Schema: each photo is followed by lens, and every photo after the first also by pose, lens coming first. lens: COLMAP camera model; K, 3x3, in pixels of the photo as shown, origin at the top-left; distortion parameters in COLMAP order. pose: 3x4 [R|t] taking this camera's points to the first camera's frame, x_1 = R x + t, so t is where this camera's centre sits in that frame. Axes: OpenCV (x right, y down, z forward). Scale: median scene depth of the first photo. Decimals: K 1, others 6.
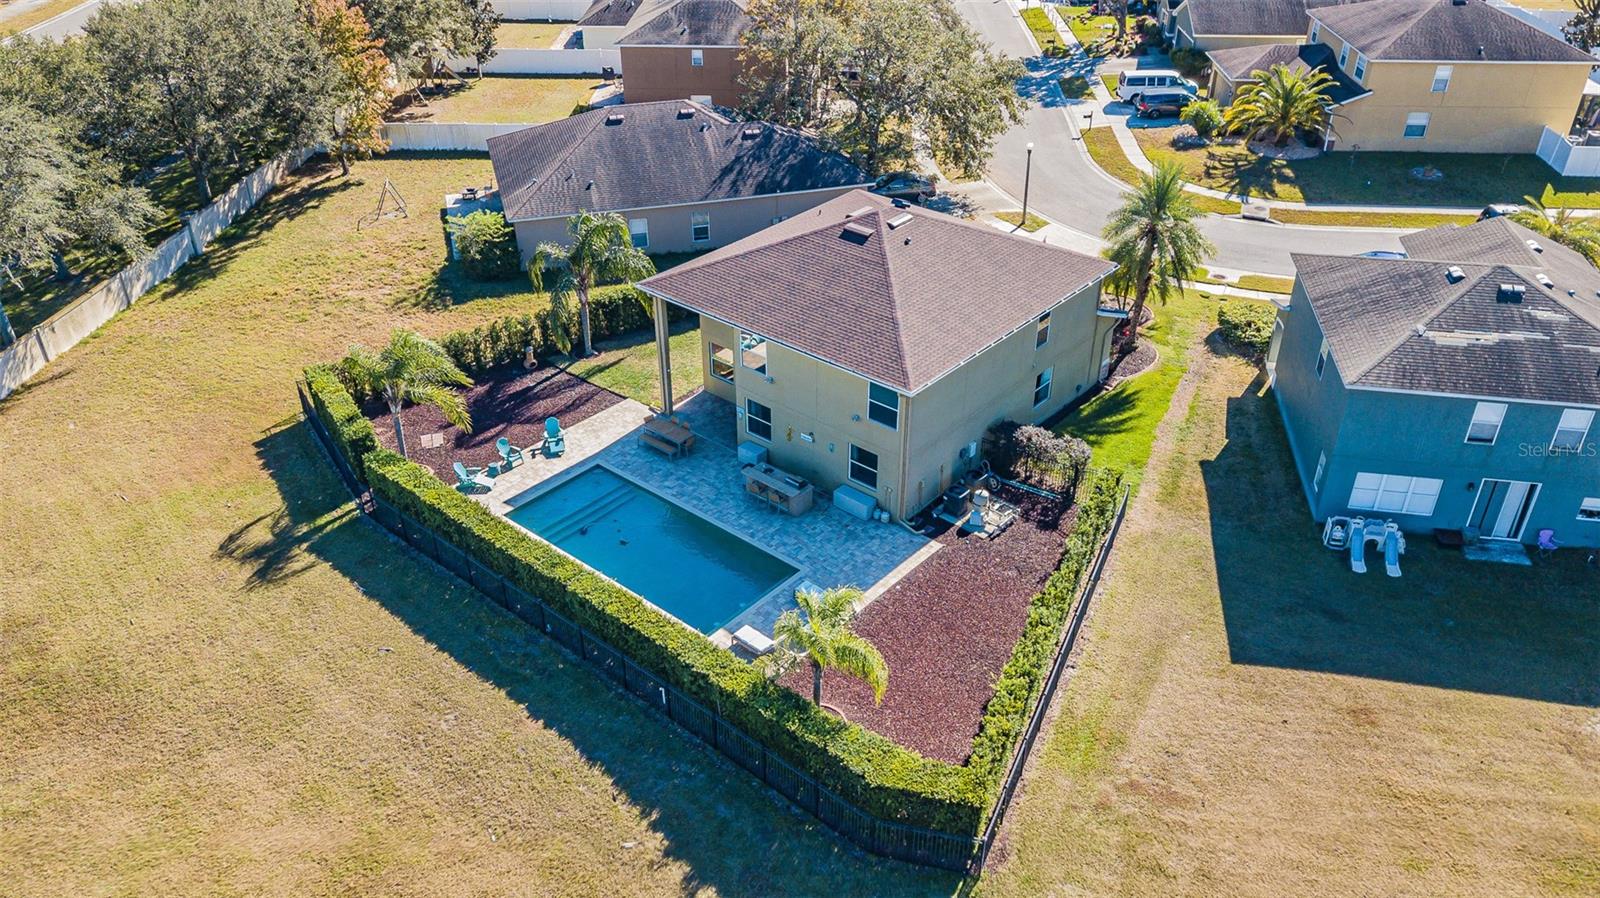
lens RADIAL K [[1222.3, 0, 799.1], [0, 1222.3, 452.8], [0, 0, 1]] dist [0.017160, -0.024993]
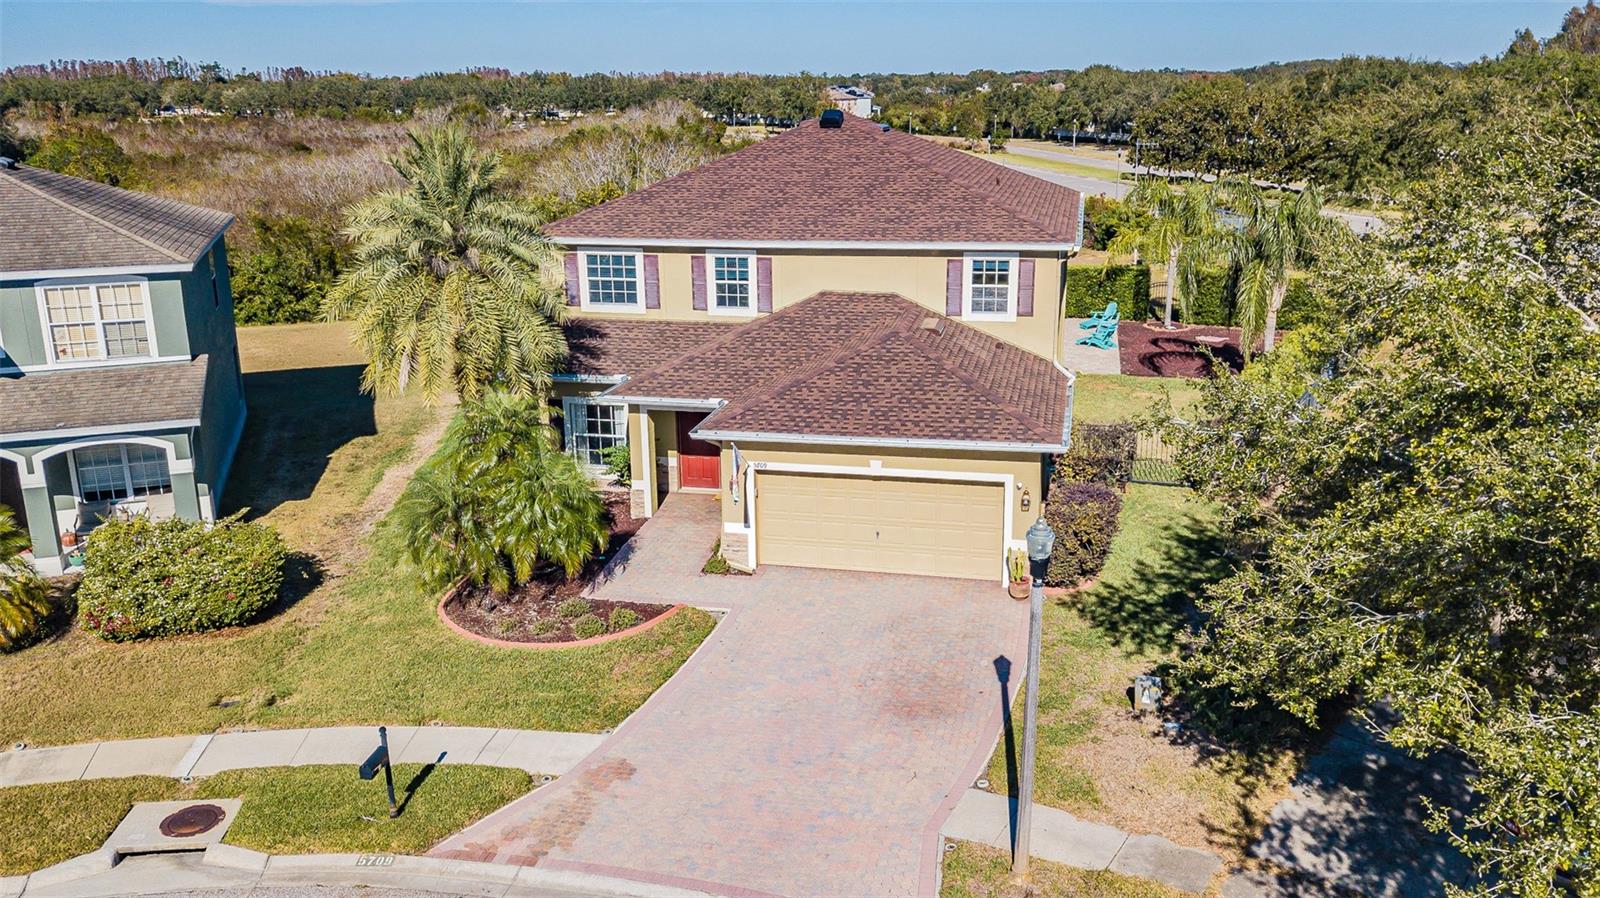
lens RADIAL K [[1297.0, 0, 799.9], [0, 1297.0, 449.7], [0, 0, 1]] dist [0.022853, -0.046486]
pose [[-0.879610, 0.141971, -0.454017, 0.465800], [-0.243650, 0.685264, 0.686329, -0.582783], [0.408560, 0.714323, -0.568174, 1.570766]]
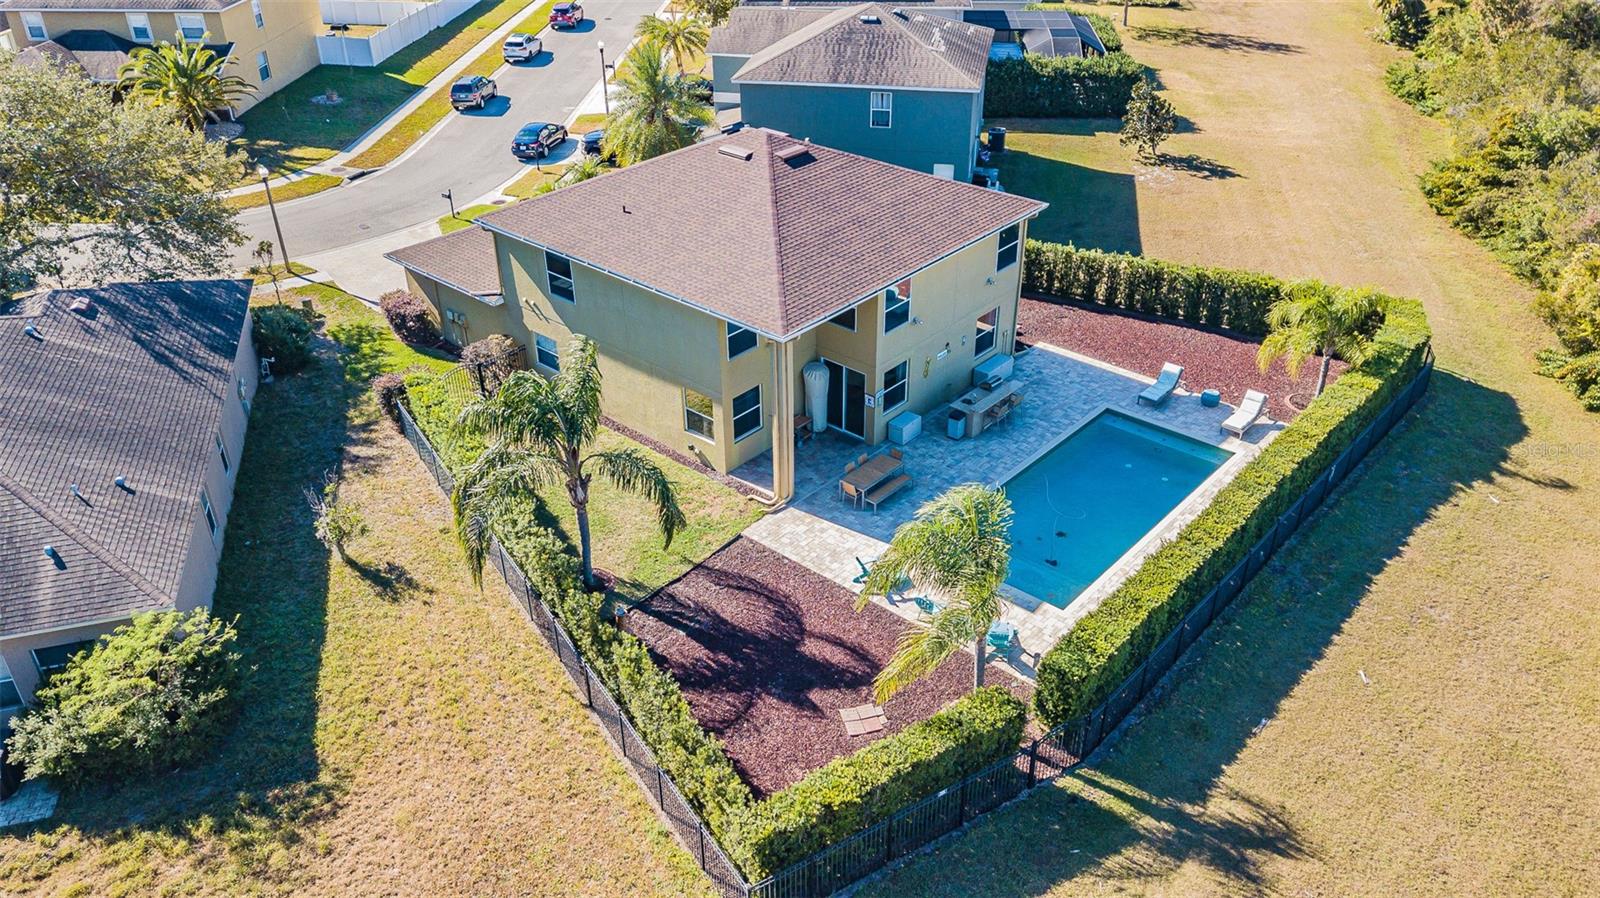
lens RADIAL K [[1222.3, 0, 806.0], [0, 1222.3, 454.4], [0, 0, 1]] dist [0.017160, -0.024993]
pose [[0.009753, -0.522277, 0.852720, -0.768212], [0.541842, 0.719474, 0.434469, -0.388737], [-0.840423, 0.457802, 0.290009, 0.831906]]
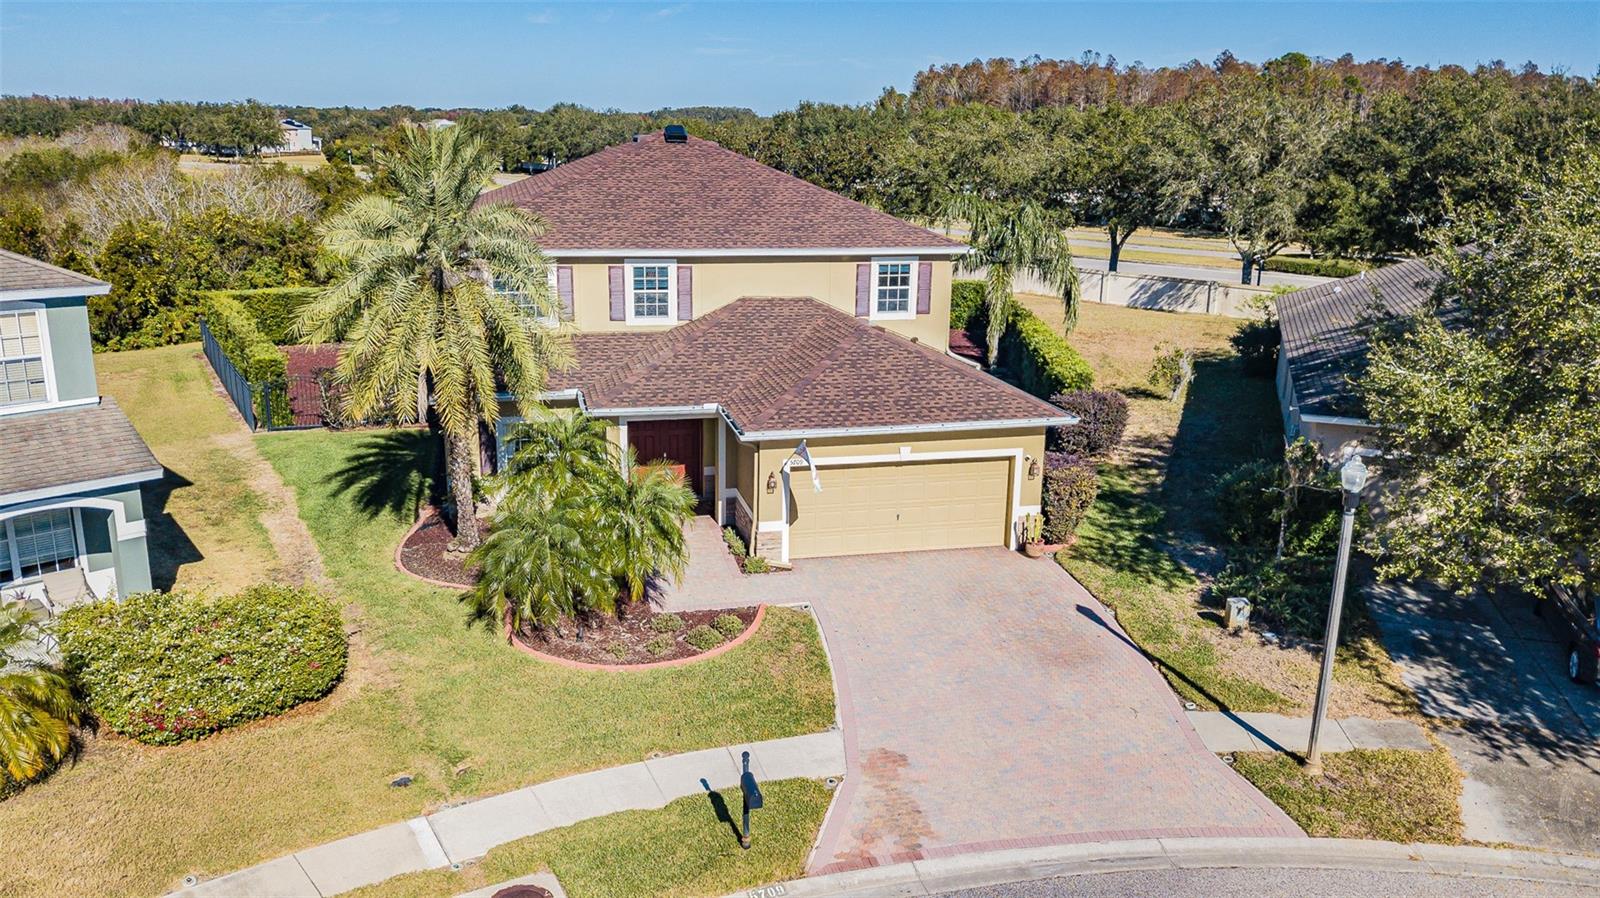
lens RADIAL K [[1222.3, 0, 800.4], [0, 1222.3, 444.7], [0, 0, 1]] dist [0.017160, -0.024993]
pose [[-0.583236, 0.198693, -0.787627, 0.648532], [-0.450072, 0.728137, 0.516963, -0.479576], [0.676218, 0.656001, -0.335250, 1.432096]]
